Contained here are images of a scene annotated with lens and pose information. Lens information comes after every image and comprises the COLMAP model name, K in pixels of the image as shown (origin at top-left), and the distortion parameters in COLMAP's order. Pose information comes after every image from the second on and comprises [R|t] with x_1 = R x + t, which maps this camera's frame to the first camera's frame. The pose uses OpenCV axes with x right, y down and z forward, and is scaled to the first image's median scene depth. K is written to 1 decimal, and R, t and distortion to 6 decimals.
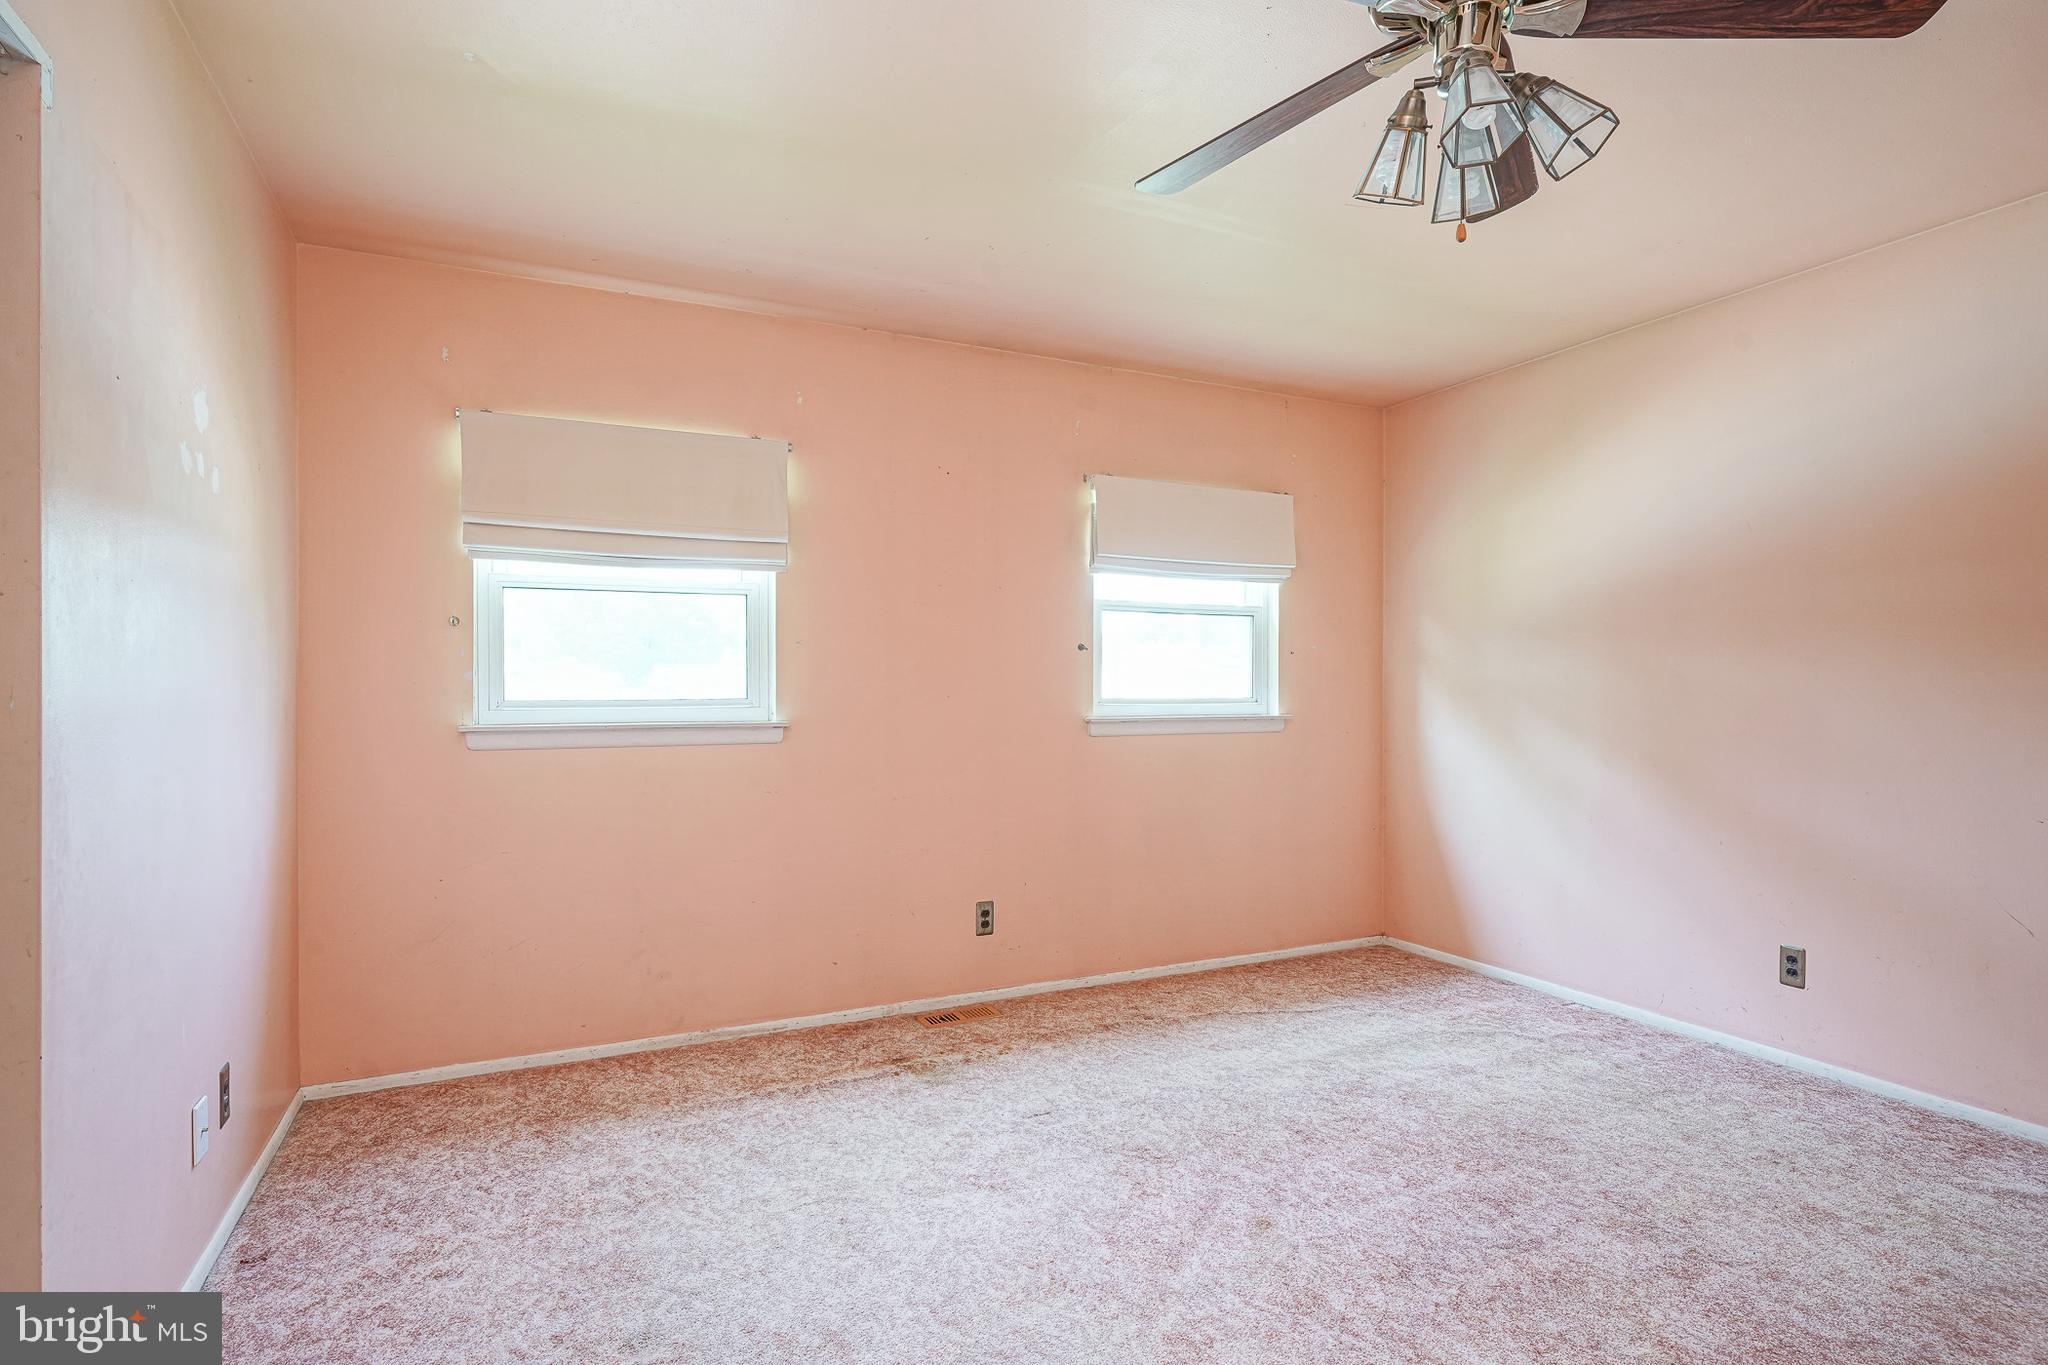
lens RADIAL K [[978.0, 0, 1019.3], [0, 978.0, 689.8], [0, 0, 1]] dist [-0.012084, 0.006704]
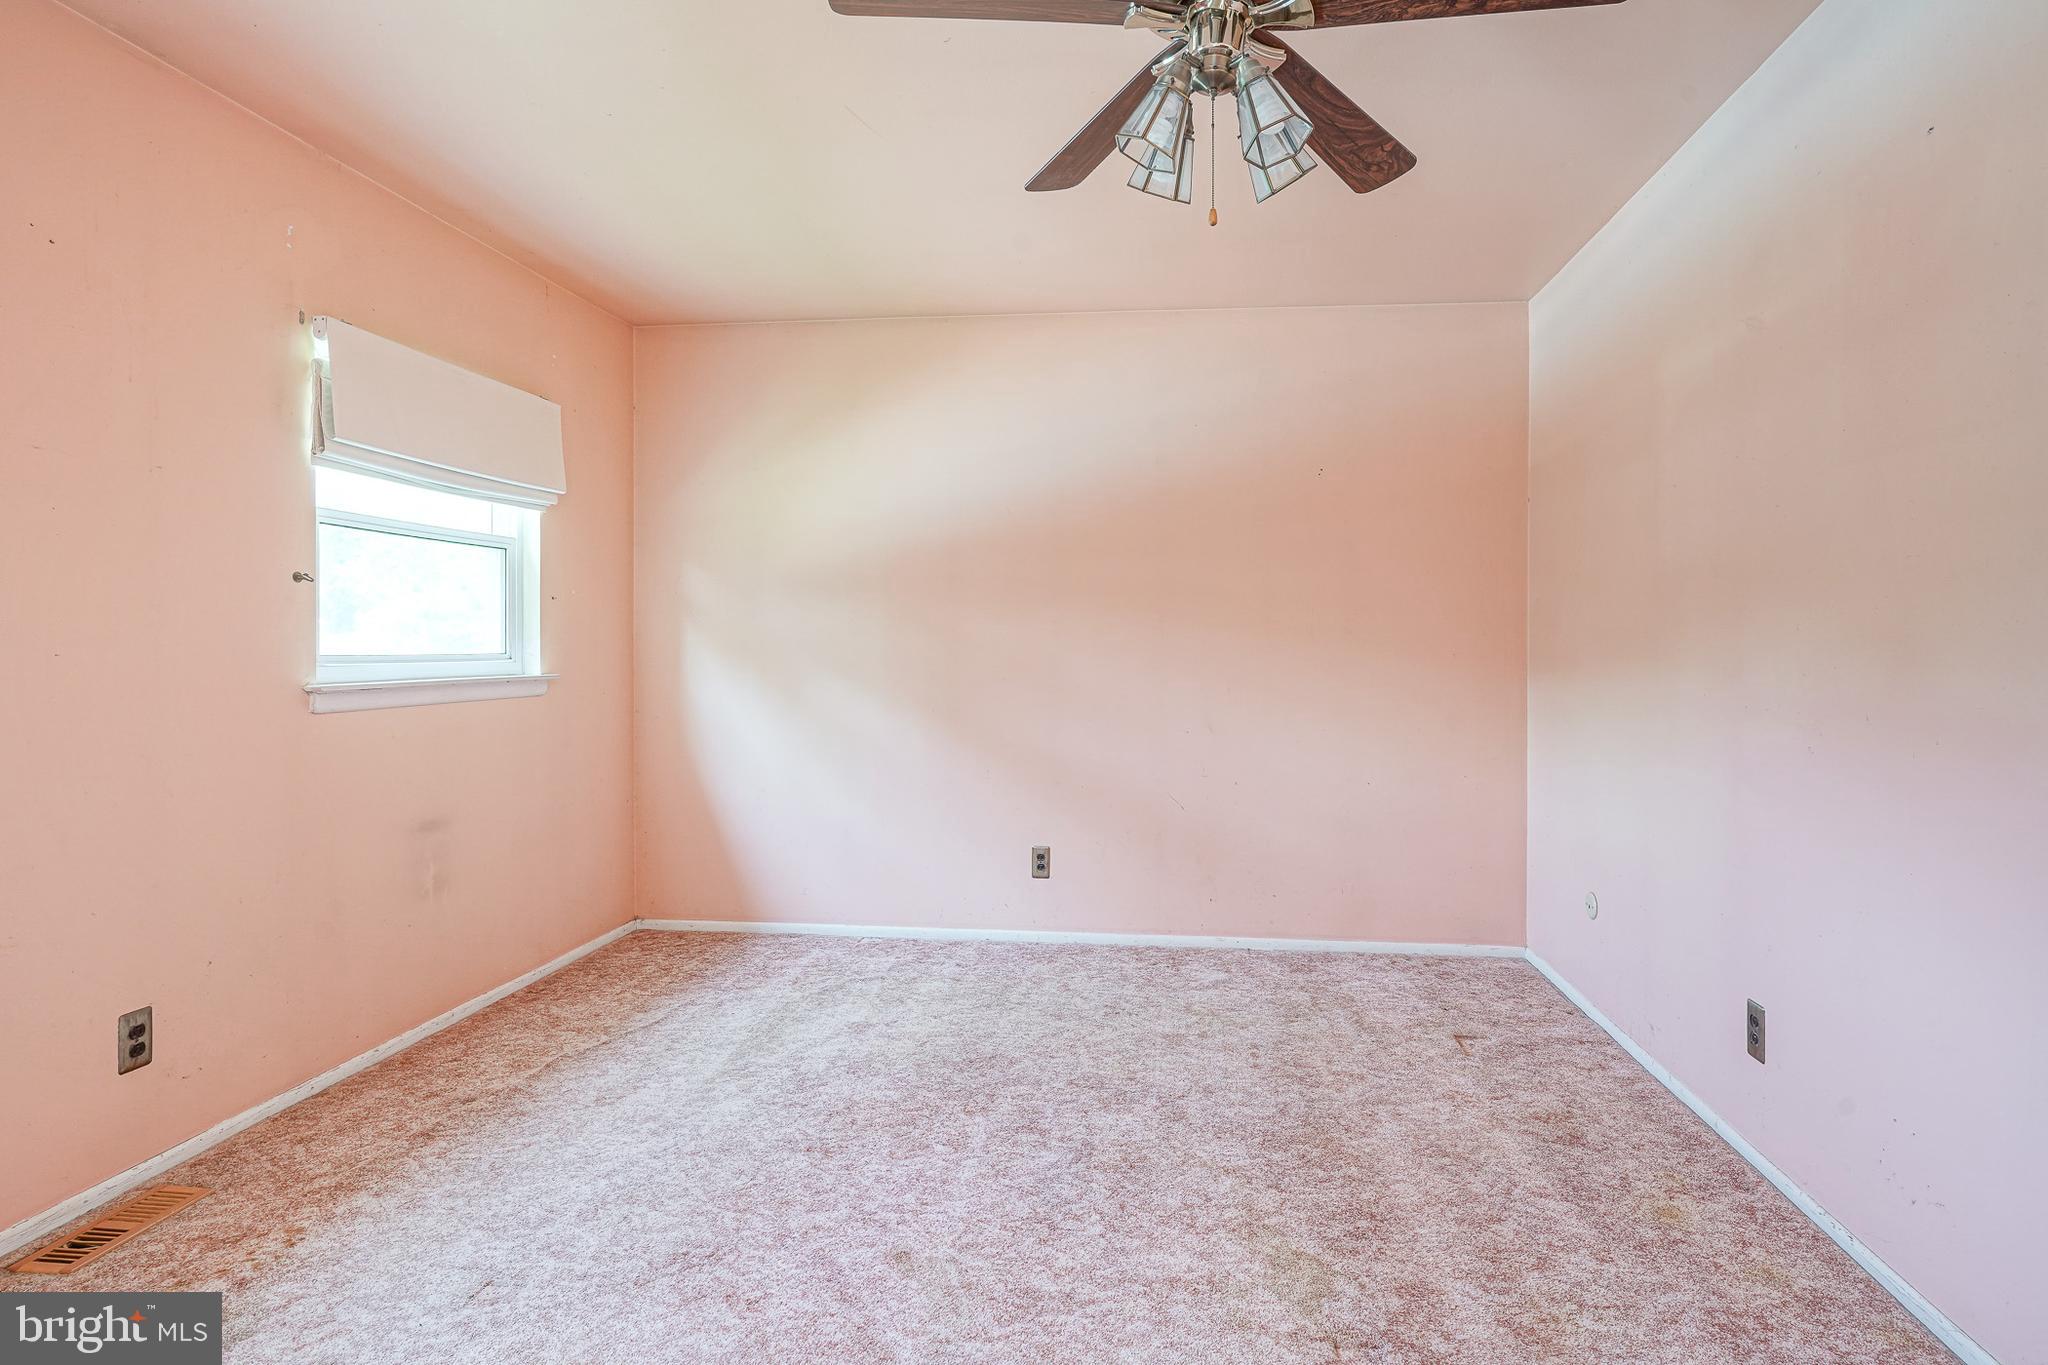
lens RADIAL K [[1008.7, 0, 1073.2], [0, 1008.7, 651.9], [0, 0, 1]] dist [-0.003480, 0.000008]
pose [[0.537293, -0.006429, 0.843371, -0.245607], [-0.000942, 0.999966, 0.008223, 0.000078], [-0.843395, -0.005213, 0.537269, 0.226123]]
